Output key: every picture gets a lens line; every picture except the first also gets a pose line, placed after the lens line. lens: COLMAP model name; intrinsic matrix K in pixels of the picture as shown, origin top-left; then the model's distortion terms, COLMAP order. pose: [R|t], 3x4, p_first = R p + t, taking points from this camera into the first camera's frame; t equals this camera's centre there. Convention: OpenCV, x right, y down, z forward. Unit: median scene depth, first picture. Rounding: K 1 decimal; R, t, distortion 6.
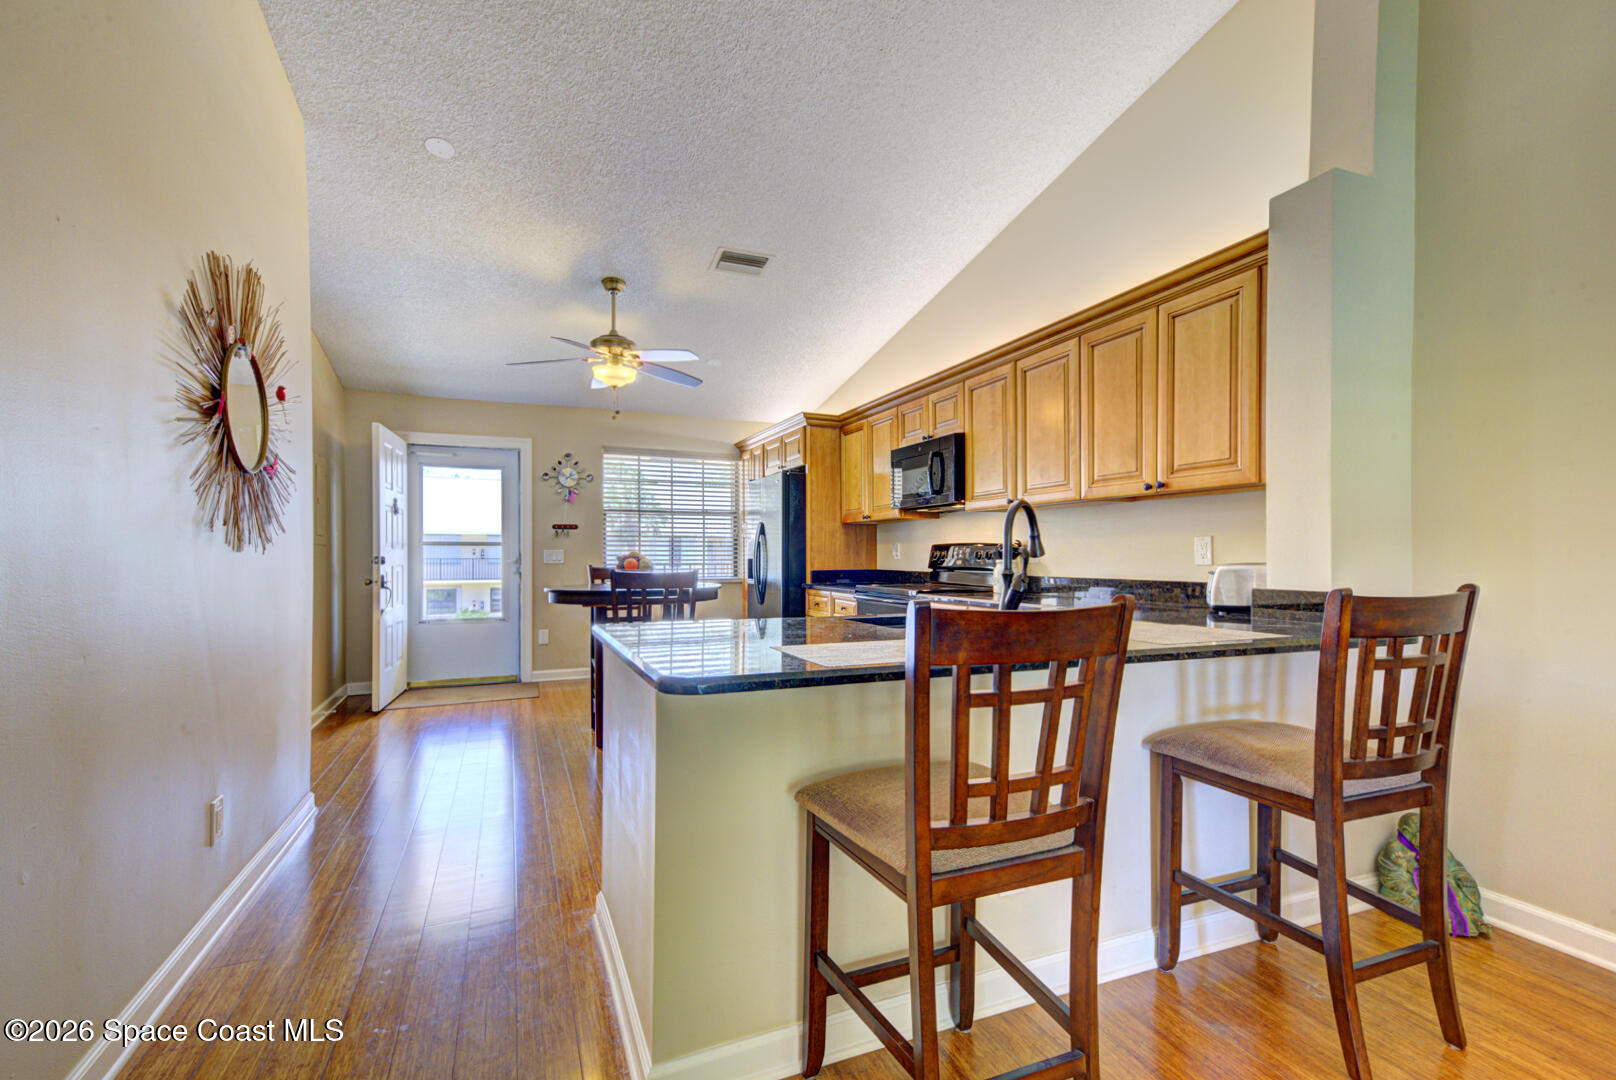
lens RADIAL K [[720.1, 0, 805.8], [0, 720.1, 553.5], [0, 0, 1]] dist [0.036259, 0.000149]
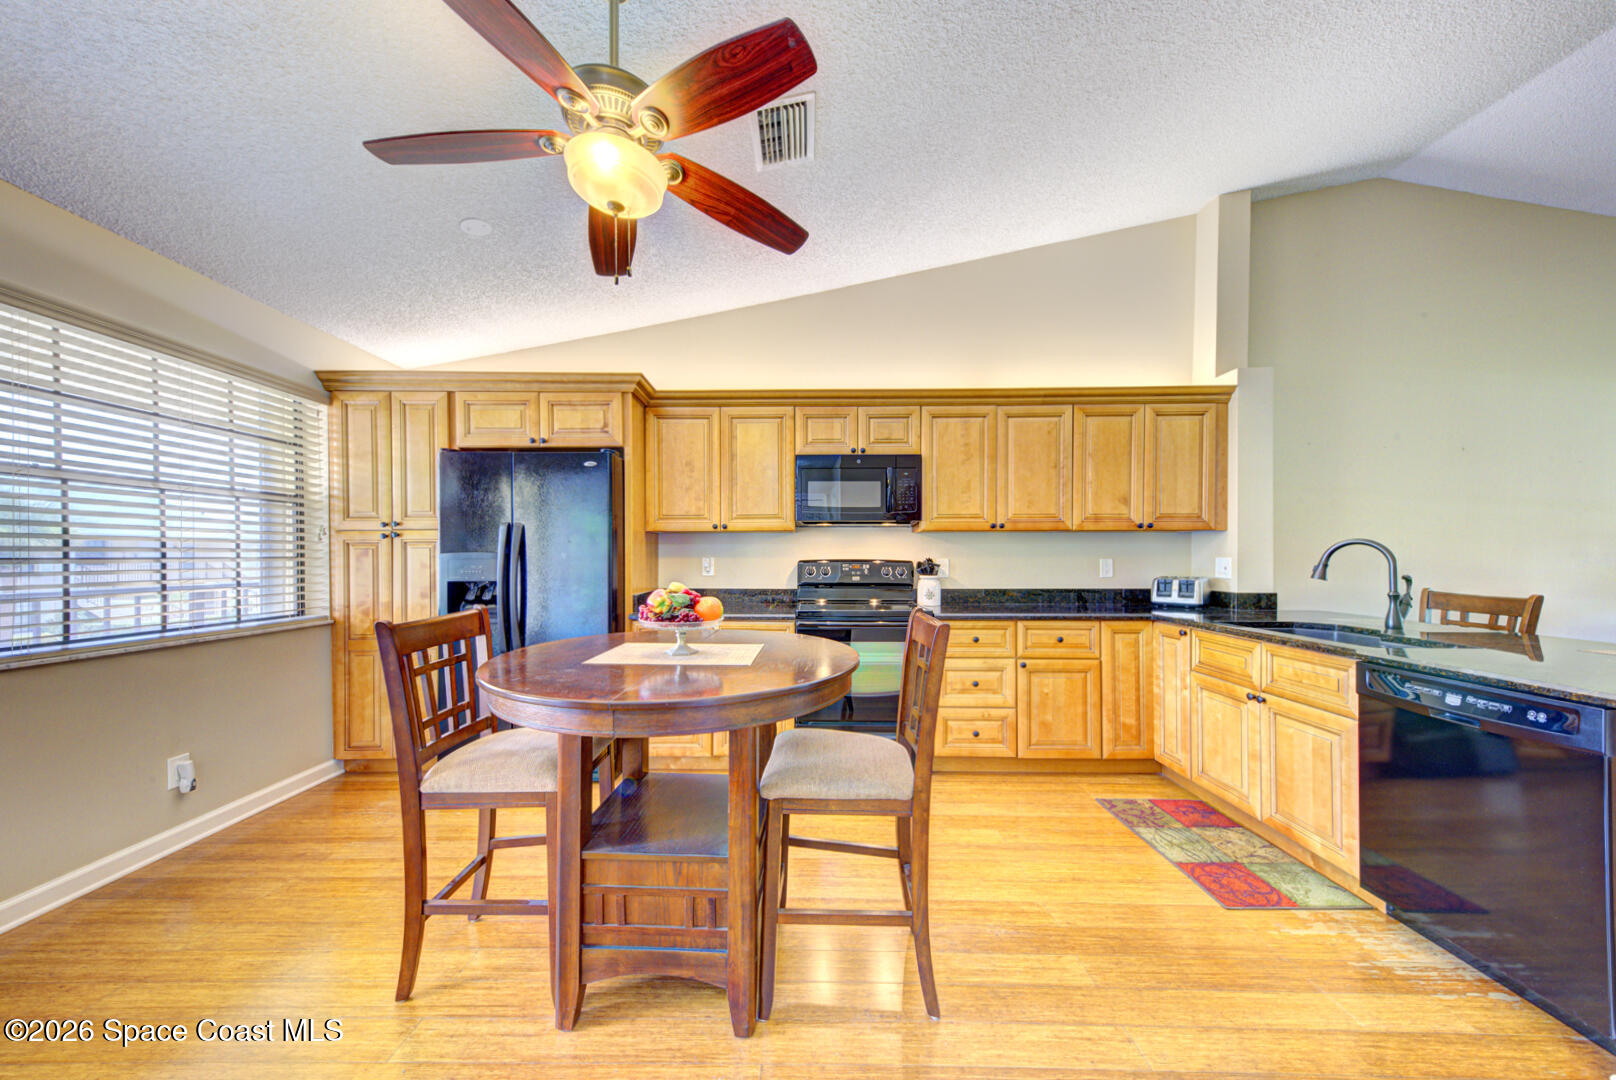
lens RADIAL K [[557.0, 0, 805.0], [0, 557.0, 557.0], [0, 0, 1]] dist [0.025186, -0.005157]
pose [[0.391752, -0.003272, 0.920065, -0.447120], [-0.001229, 0.999991, 0.004080, -0.018081], [-0.920070, -0.002729, 0.391744, 0.634902]]
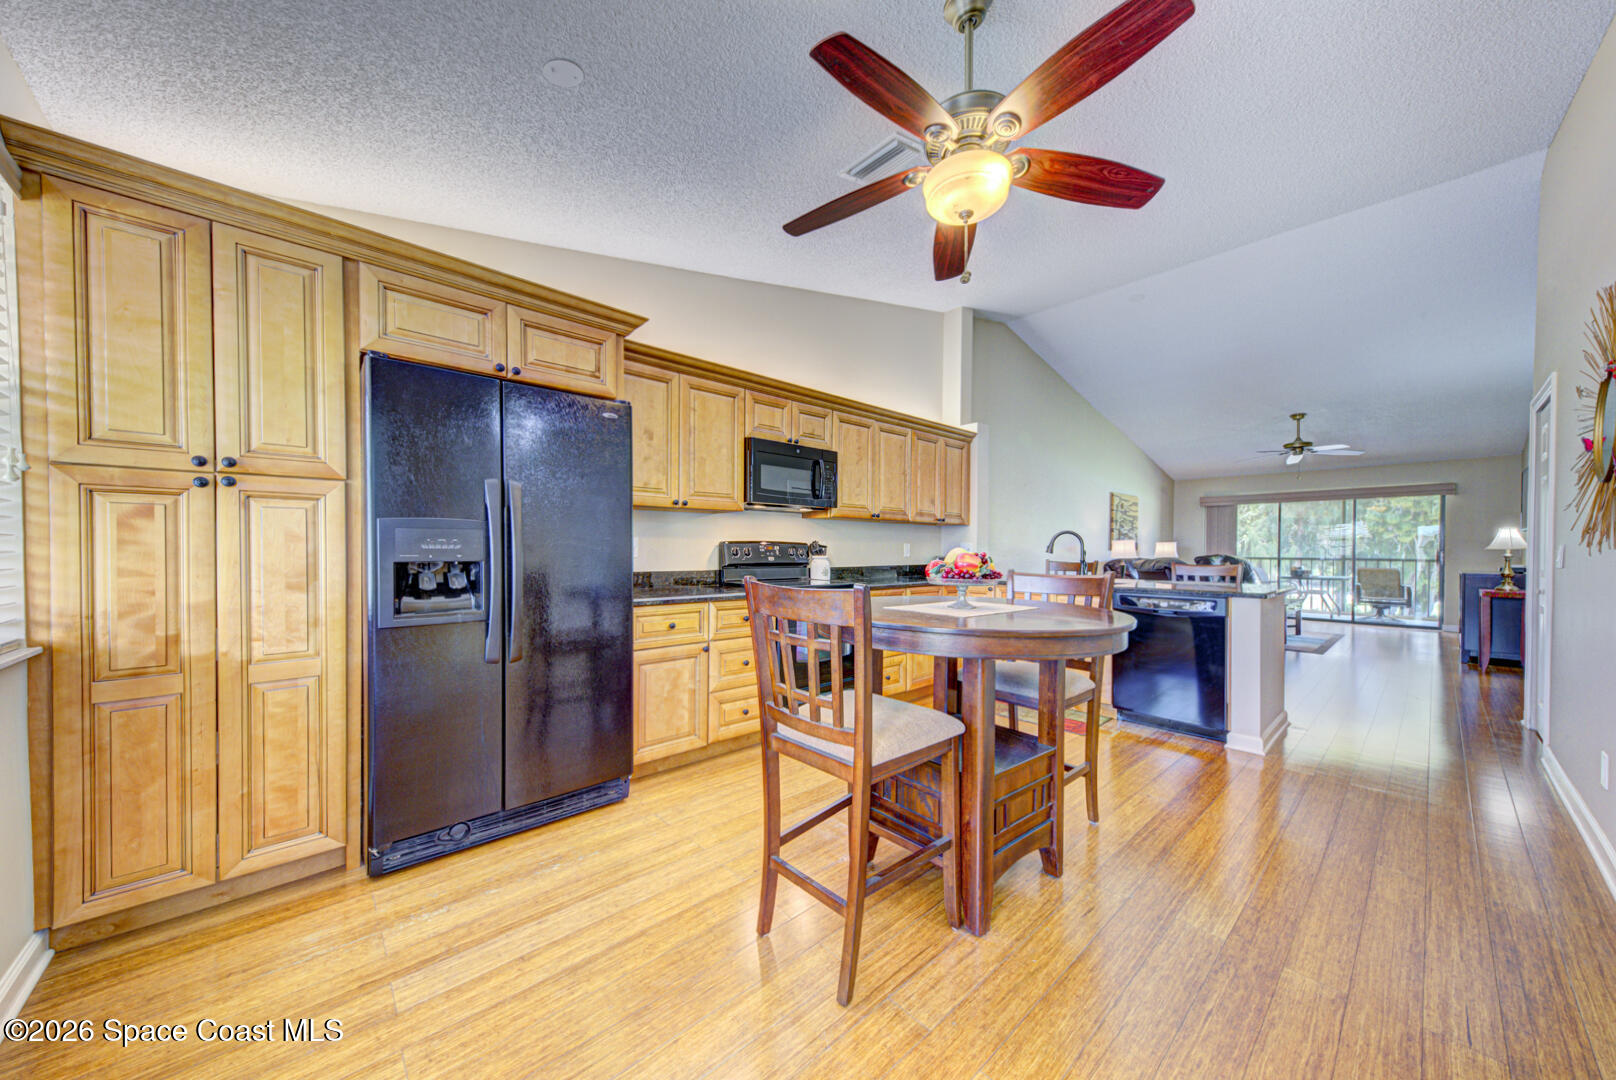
lens RADIAL K [[557.0, 0, 805.0], [0, 557.0, 557.0], [0, 0, 1]] dist [0.025186, -0.005157]
pose [[-0.338733, -0.010596, 0.940823, -0.496463], [-0.004008, 0.999944, 0.009819, 0.000090], [-0.940874, -0.000445, -0.338757, 1.033519]]
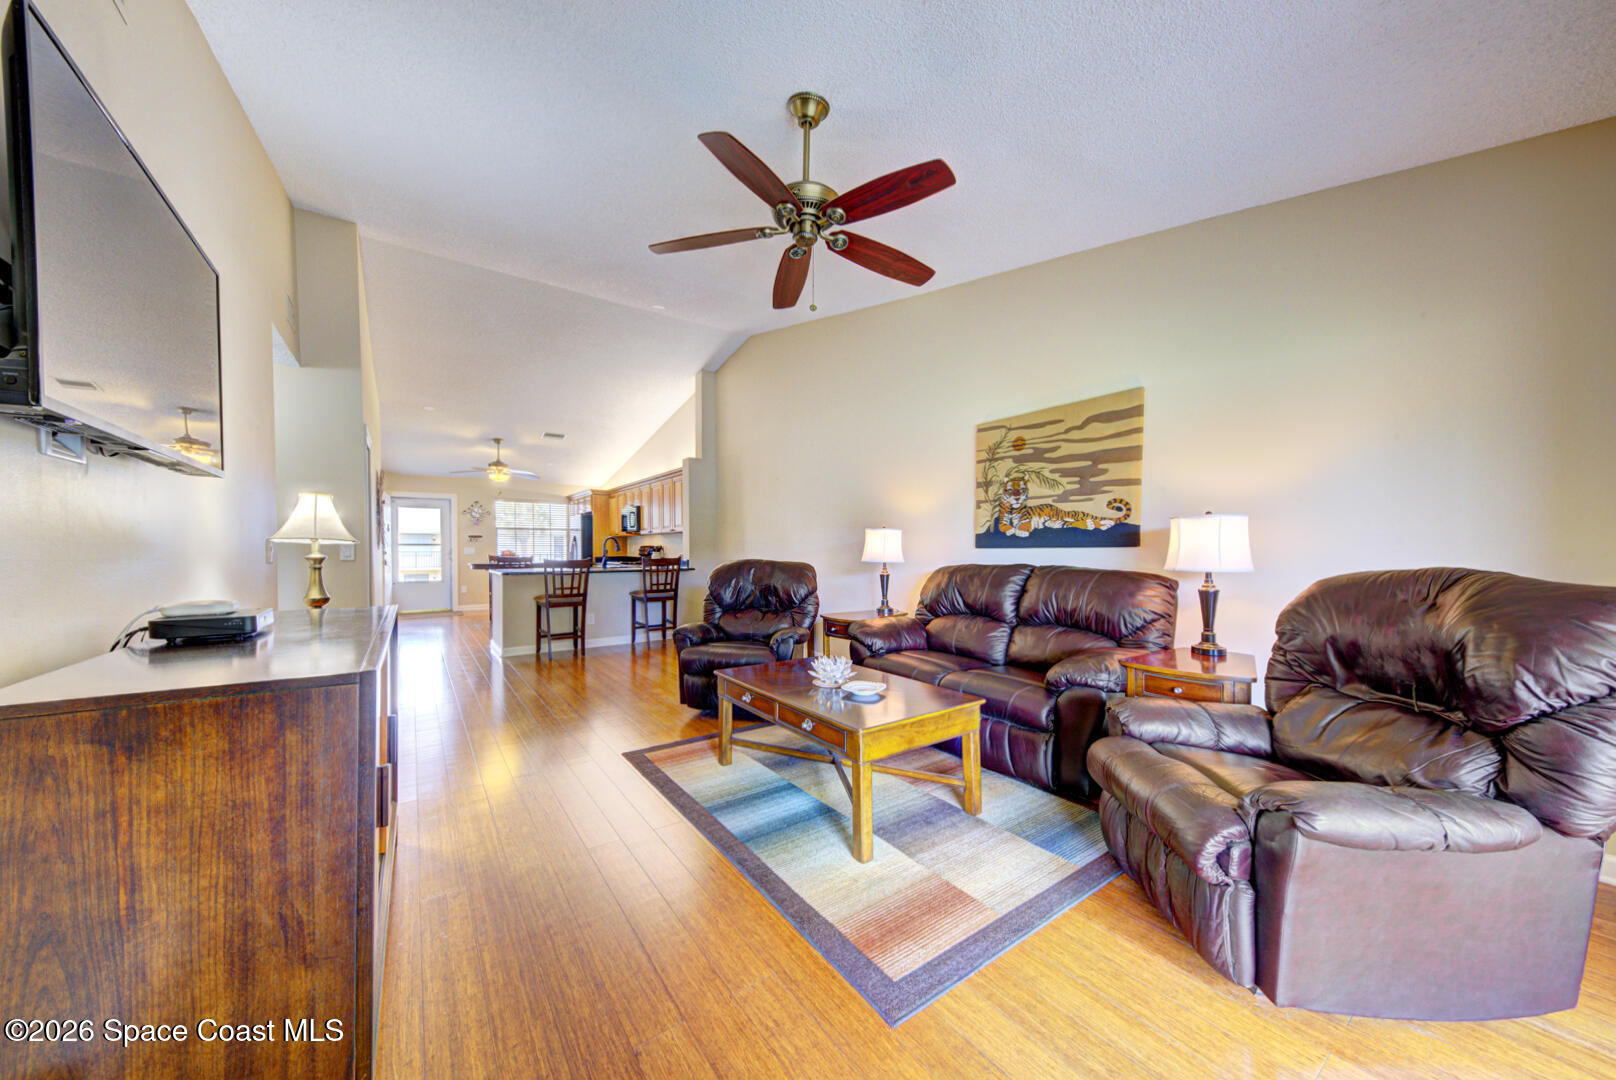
lens RADIAL K [[557.0, 0, 805.0], [0, 557.0, 557.0], [0, 0, 1]] dist [0.025186, -0.005157]
pose [[0.975622, -0.001452, 0.219454, 0.277879], [-0.001968, 0.999880, 0.015367, -0.005871], [-0.219450, -0.015424, 0.975502, -0.917605]]
